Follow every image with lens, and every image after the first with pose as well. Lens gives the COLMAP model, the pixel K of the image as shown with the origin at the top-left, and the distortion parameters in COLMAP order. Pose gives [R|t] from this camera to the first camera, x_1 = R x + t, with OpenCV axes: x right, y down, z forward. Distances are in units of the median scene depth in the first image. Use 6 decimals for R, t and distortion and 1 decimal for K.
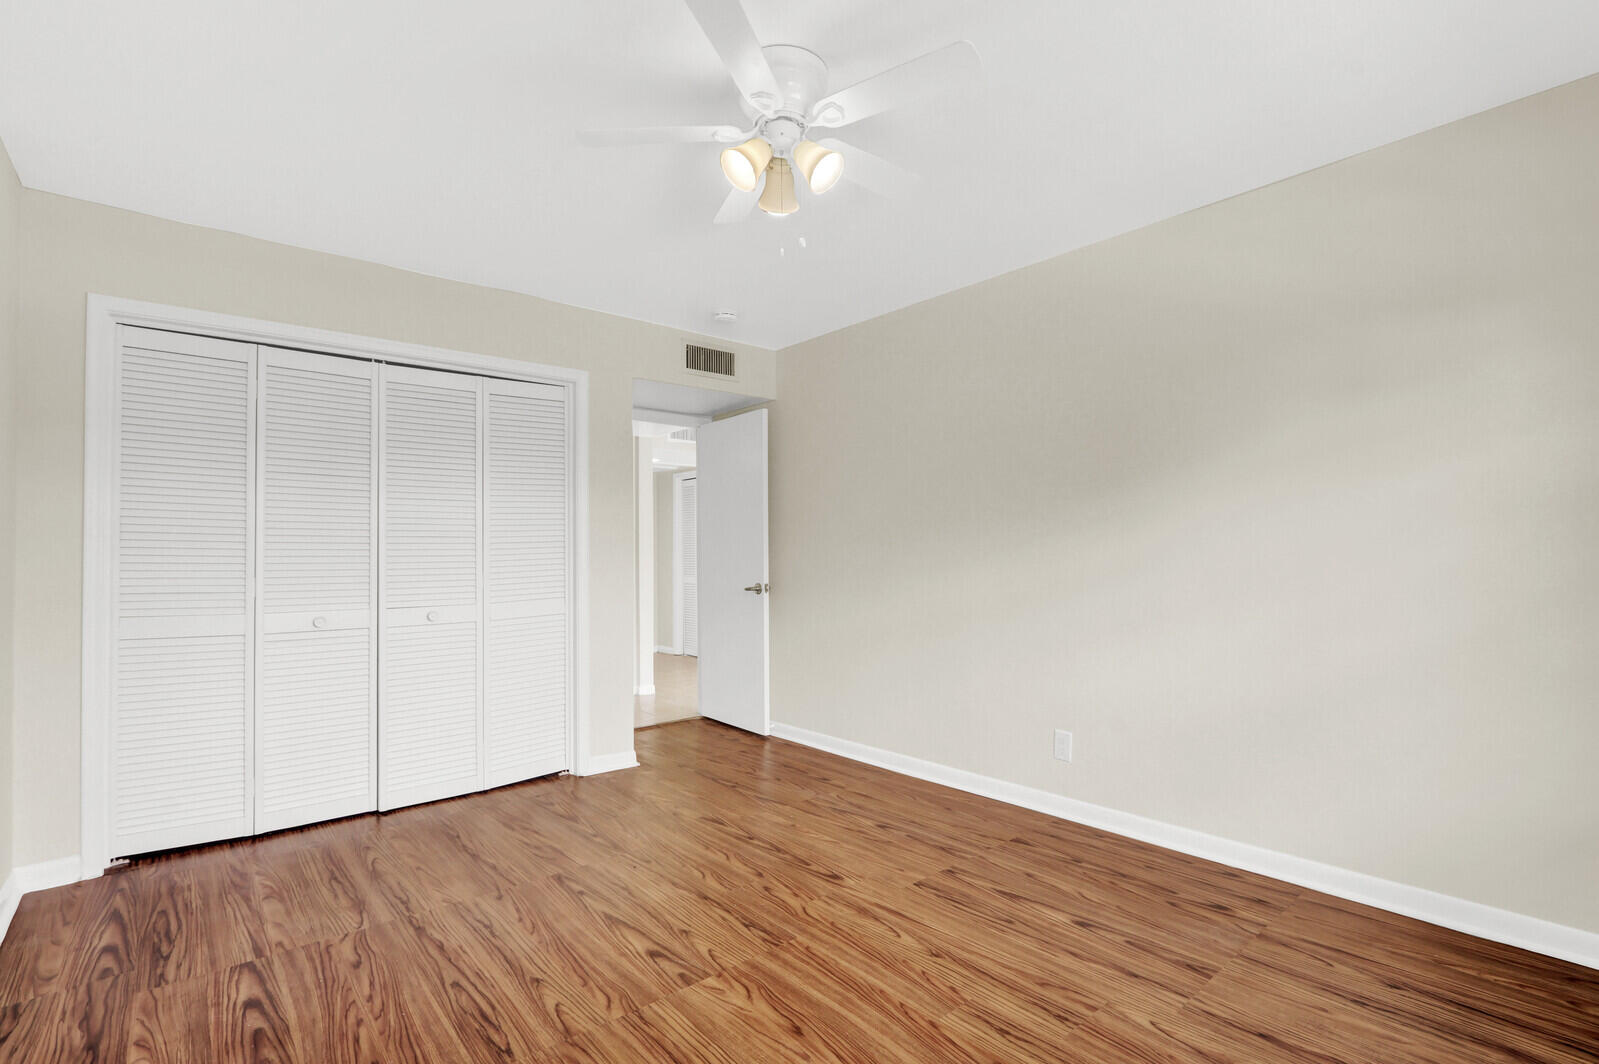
lens RADIAL K [[752.5, 0, 794.3], [0, 752.5, 540.0], [0, 0, 1]] dist [-0.021626, 0.001363]
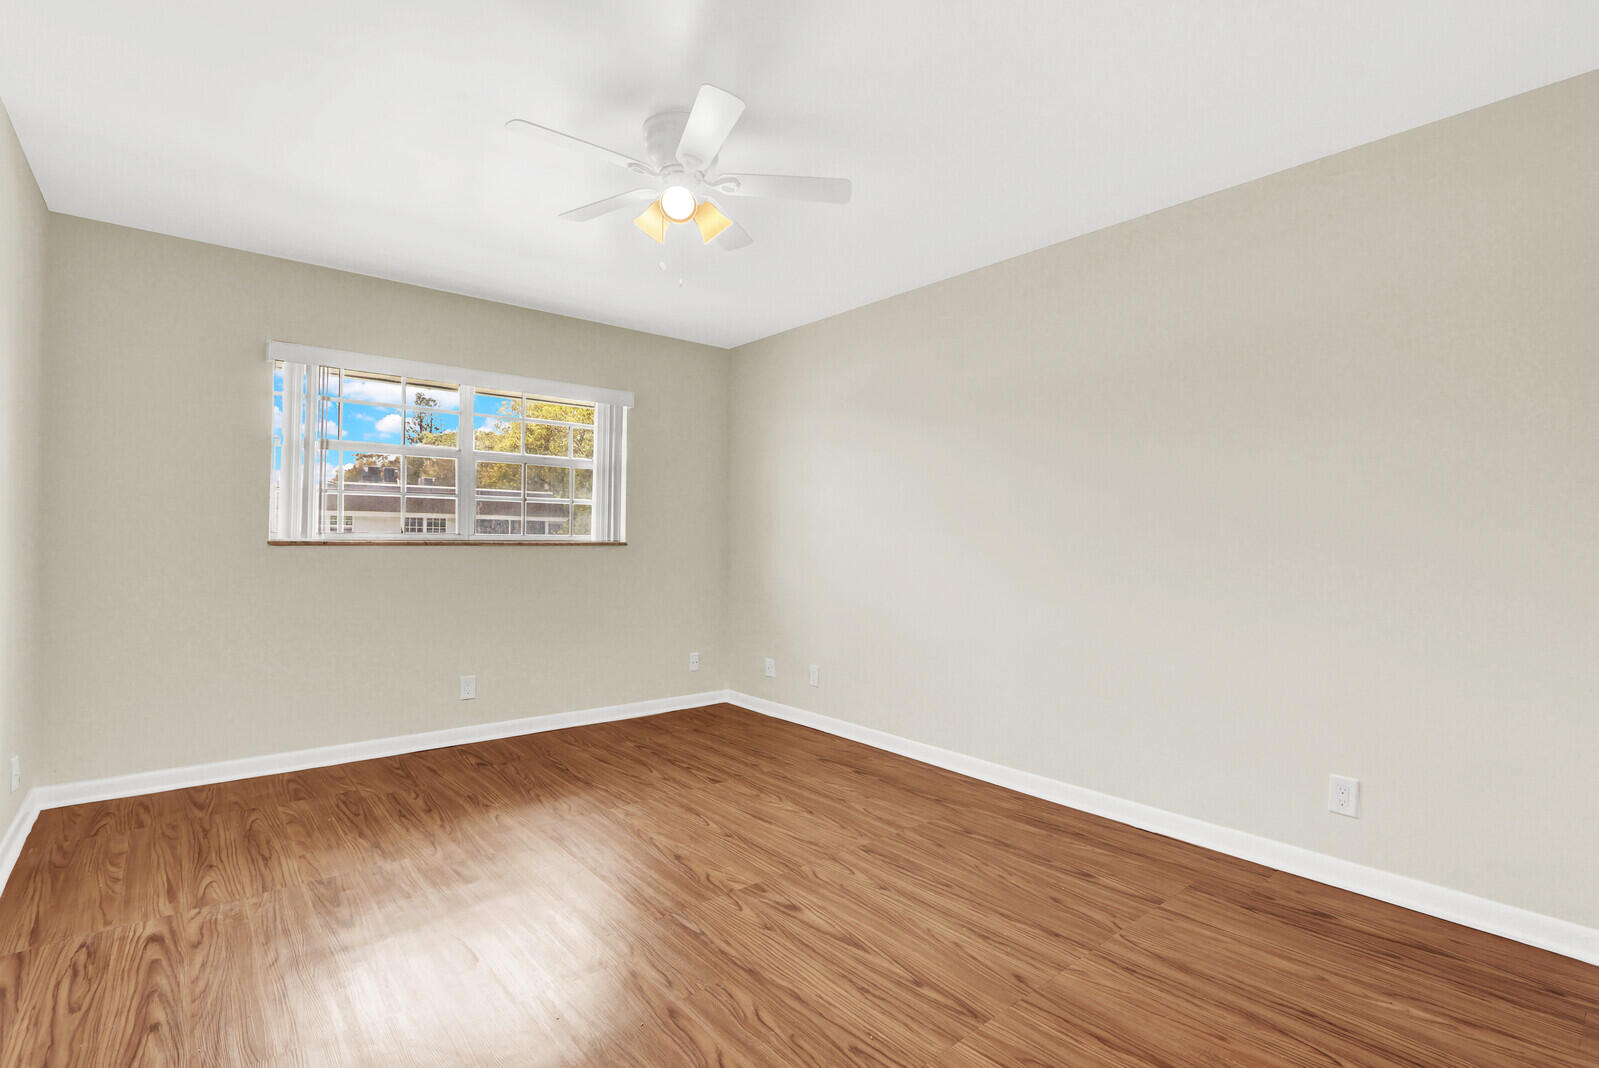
lens RADIAL K [[752.5, 0, 794.3], [0, 752.5, 542.0], [0, 0, 1]] dist [-0.021626, 0.001363]
pose [[-0.999979, -0.002613, 0.005849, -0.192382], [-0.002688, 0.999913, -0.012941, 0.046552], [-0.005815, -0.012956, -0.999899, 2.050741]]
